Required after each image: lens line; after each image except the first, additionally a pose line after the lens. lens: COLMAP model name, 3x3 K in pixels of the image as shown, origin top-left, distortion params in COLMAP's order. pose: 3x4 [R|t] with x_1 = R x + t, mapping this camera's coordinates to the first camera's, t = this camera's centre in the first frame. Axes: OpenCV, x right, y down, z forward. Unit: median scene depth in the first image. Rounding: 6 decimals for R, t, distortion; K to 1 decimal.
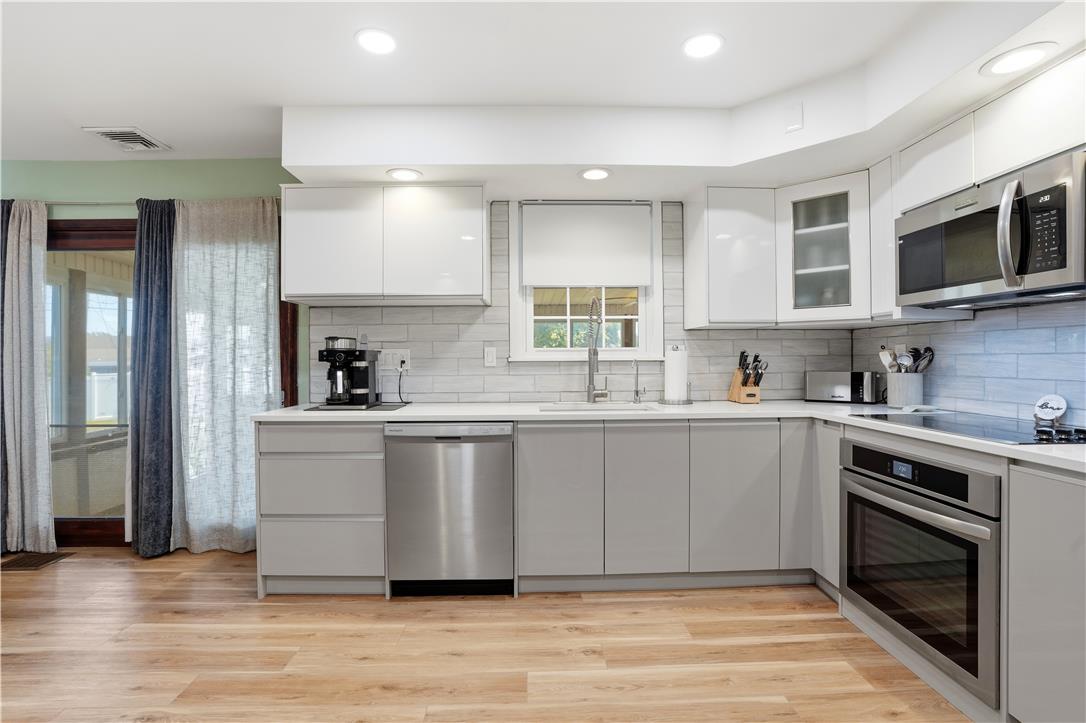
lens RADIAL K [[506.4, 0, 540.7], [0, 506.4, 358.6], [0, 0, 1]] dist [-0.039360, 0.006570]
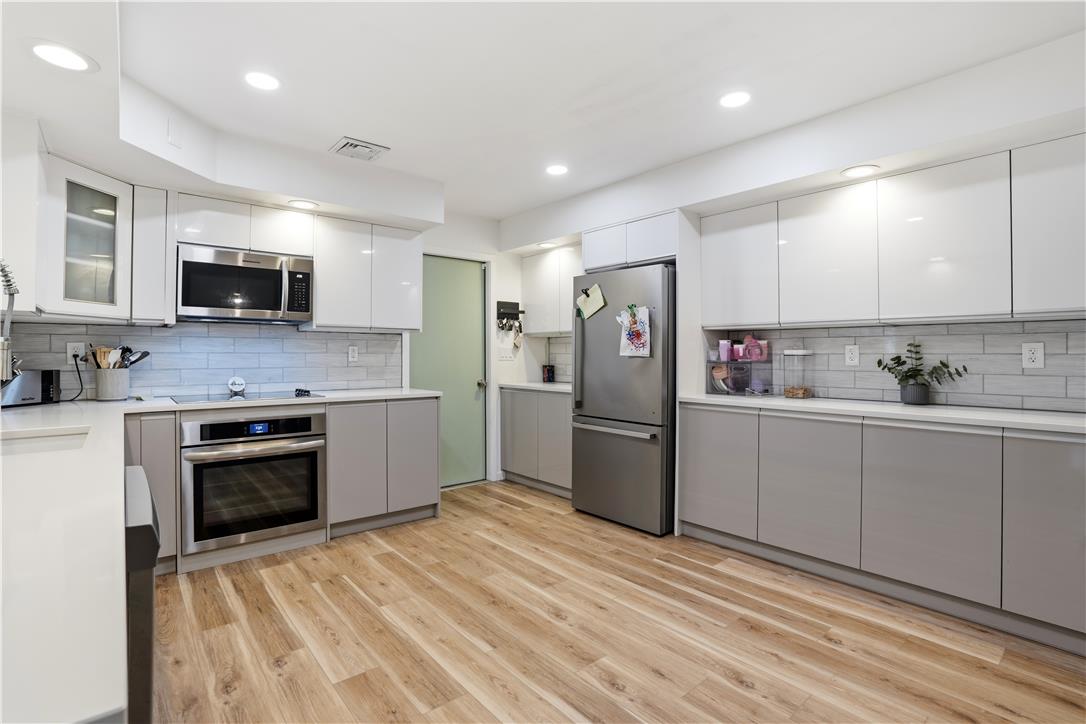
lens RADIAL K [[506.4, 0, 540.8], [0, 506.4, 356.4], [0, 0, 1]] dist [-0.039360, 0.006570]
pose [[-0.623343, 0.003651, 0.781940, -0.949795], [0.004131, 0.999991, -0.001375, 0.008093], [-0.781938, 0.002373, -0.623352, 1.198642]]
